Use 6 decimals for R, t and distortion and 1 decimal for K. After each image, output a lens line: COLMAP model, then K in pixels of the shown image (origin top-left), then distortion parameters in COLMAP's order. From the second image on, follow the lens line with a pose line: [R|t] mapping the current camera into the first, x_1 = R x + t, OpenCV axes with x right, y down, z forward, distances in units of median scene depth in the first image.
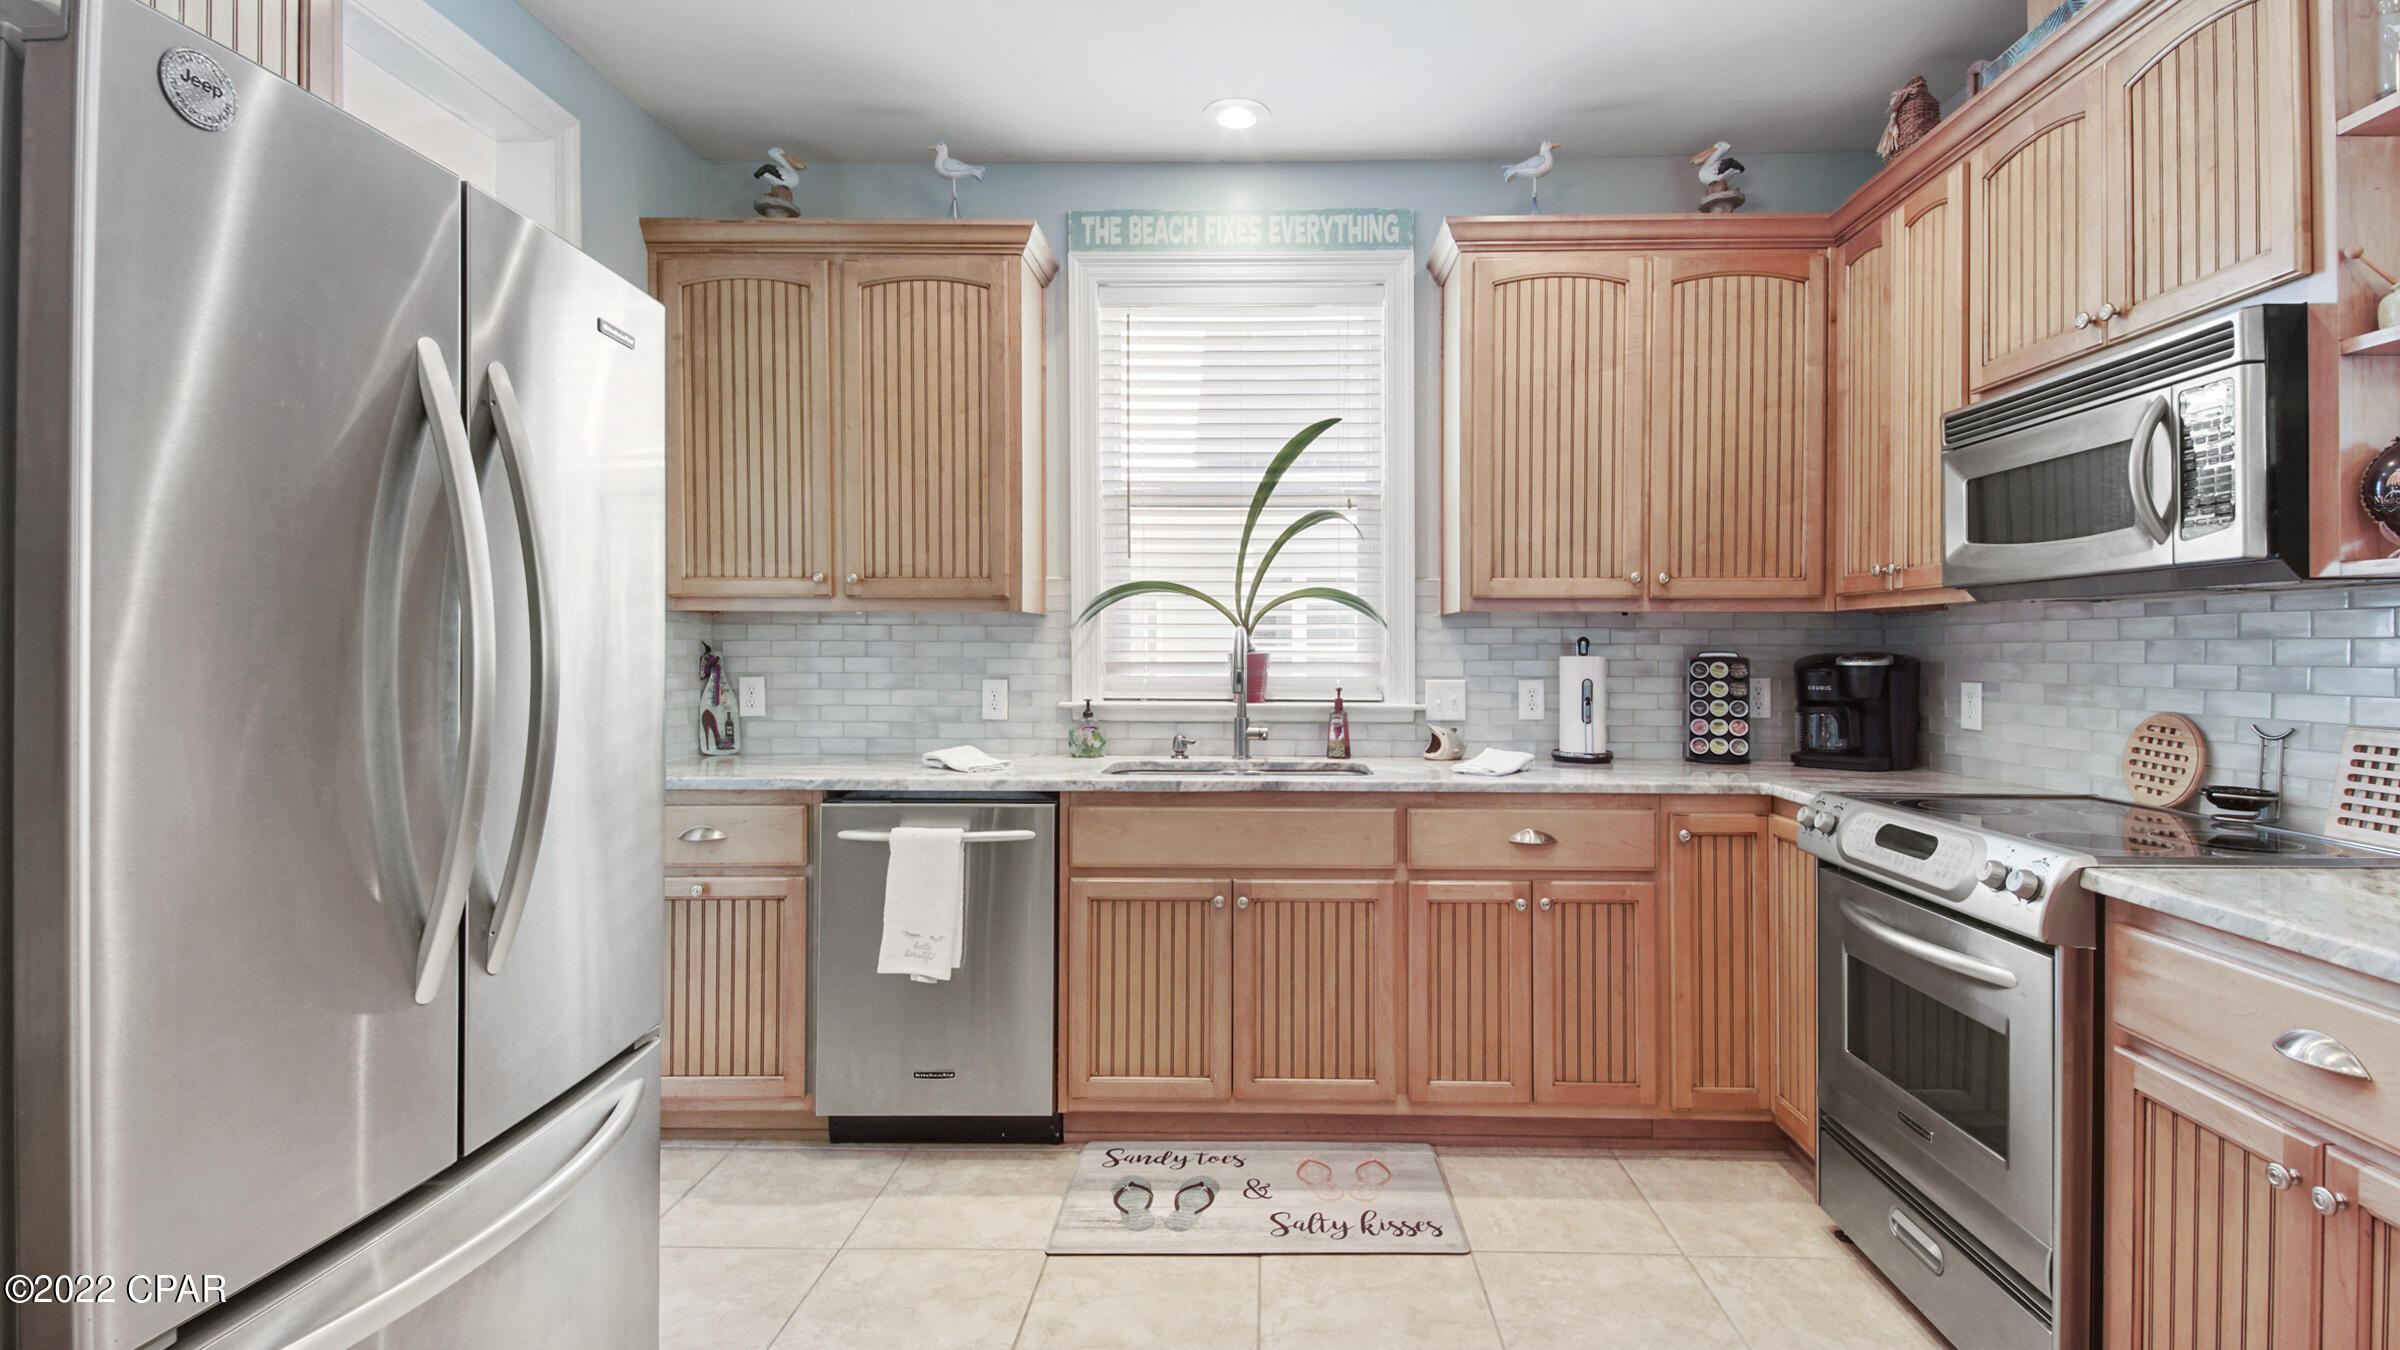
lens RADIAL K [[1074.3, 0, 1202.9], [0, 1074.3, 654.6], [0, 0, 1]] dist [0.028380, 0.000343]
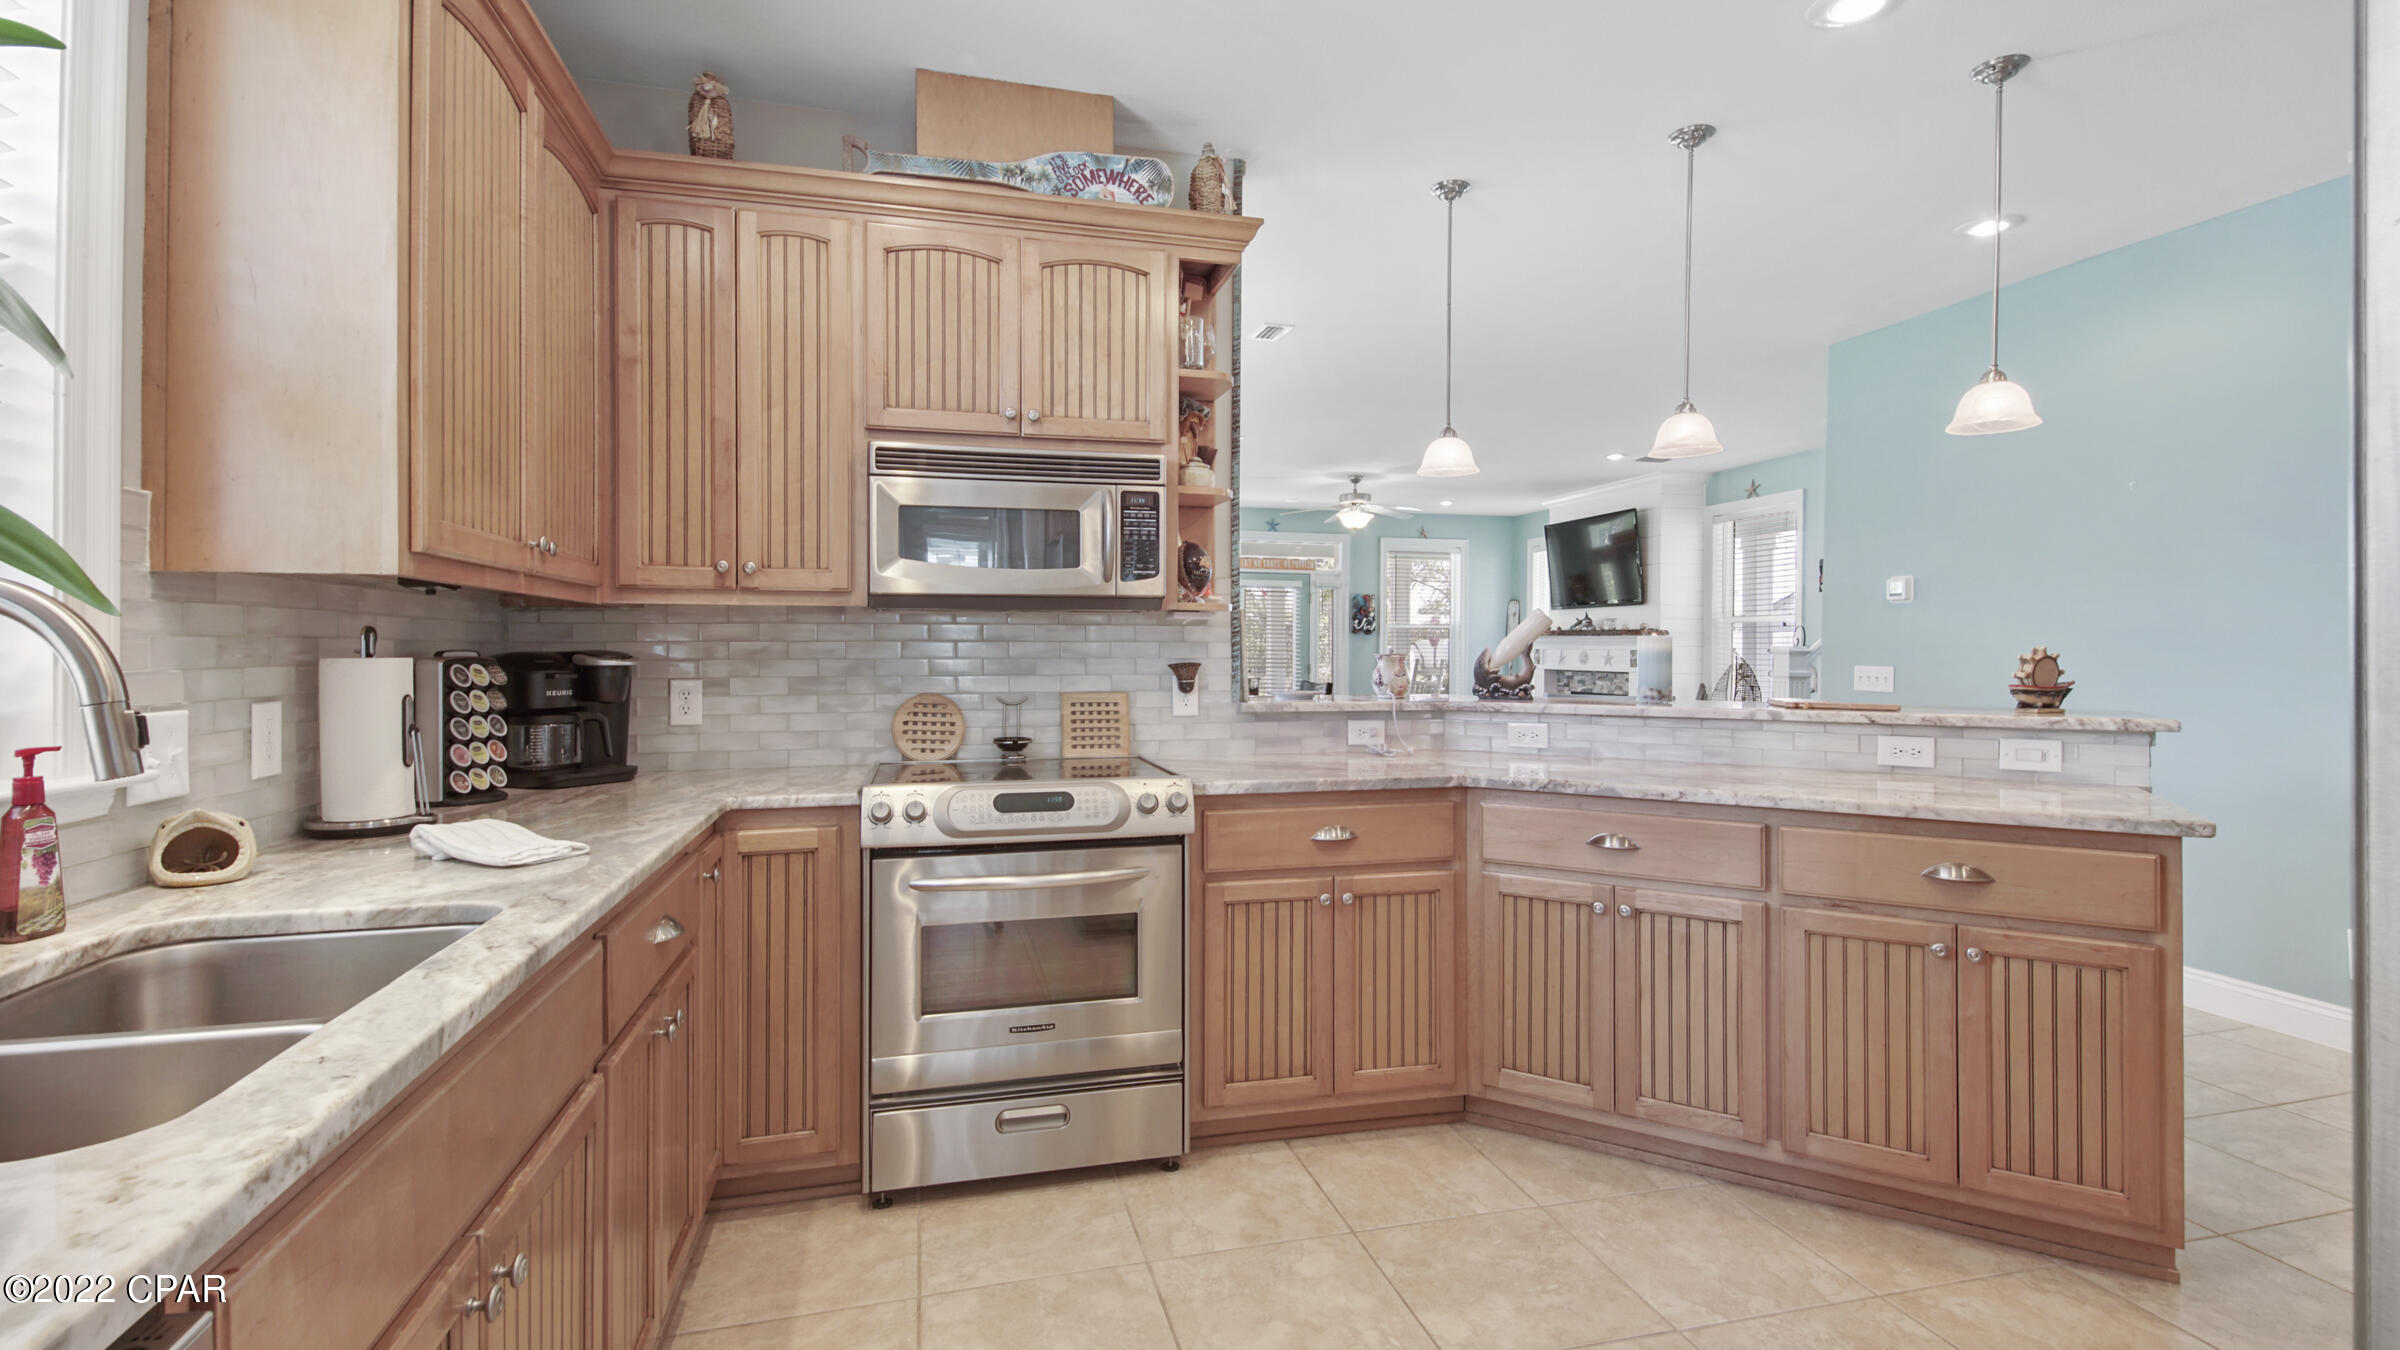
lens RADIAL K [[1074.3, 0, 1185.9], [0, 1074.3, 659.3], [0, 0, 1]] dist [0.028380, 0.000343]
pose [[-0.293153, -0.005139, 0.956052, -0.487620], [0.005470, 0.999960, 0.007052, 0.001412], [-0.956050, 0.007297, -0.293114, 1.007836]]
